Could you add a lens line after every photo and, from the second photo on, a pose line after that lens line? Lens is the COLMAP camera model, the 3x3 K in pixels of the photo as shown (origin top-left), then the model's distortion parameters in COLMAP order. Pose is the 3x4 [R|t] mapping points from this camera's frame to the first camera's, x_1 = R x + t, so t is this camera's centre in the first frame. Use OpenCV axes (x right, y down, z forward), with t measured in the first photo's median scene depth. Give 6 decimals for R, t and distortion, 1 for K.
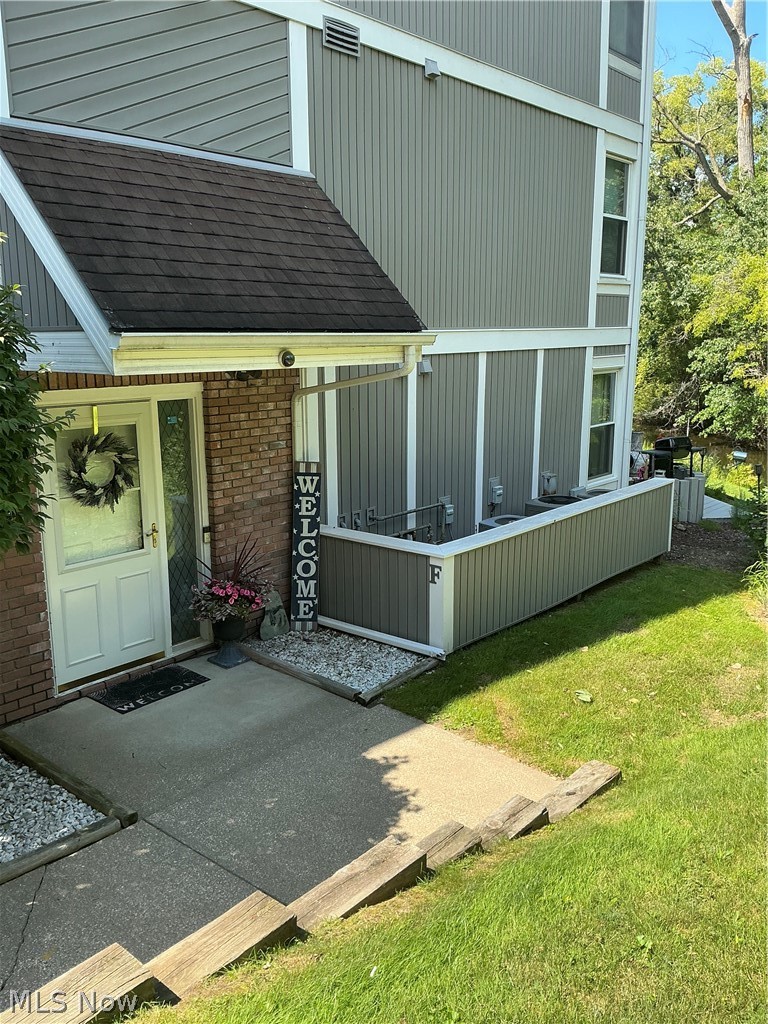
lens RADIAL K [[848.6, 0, 384.0], [0, 848.6, 512.0], [0, 0, 1]] dist [0.150744, -0.307018]
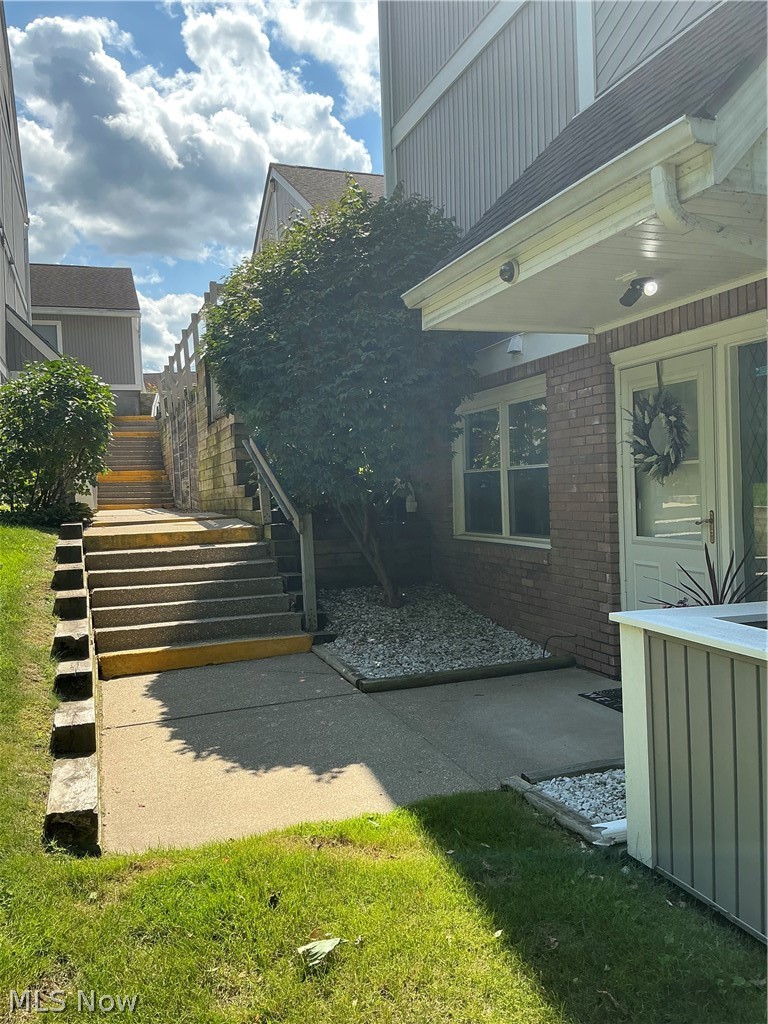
lens RADIAL K [[848.6, 0, 384.0], [0, 848.6, 512.0], [0, 0, 1]] dist [0.150744, -0.307018]
pose [[-0.512432, 0.049692, -0.857289, 0.662461], [-0.127610, 0.982833, 0.133246, -0.061956], [0.849193, 0.177678, -0.497294, 1.412241]]
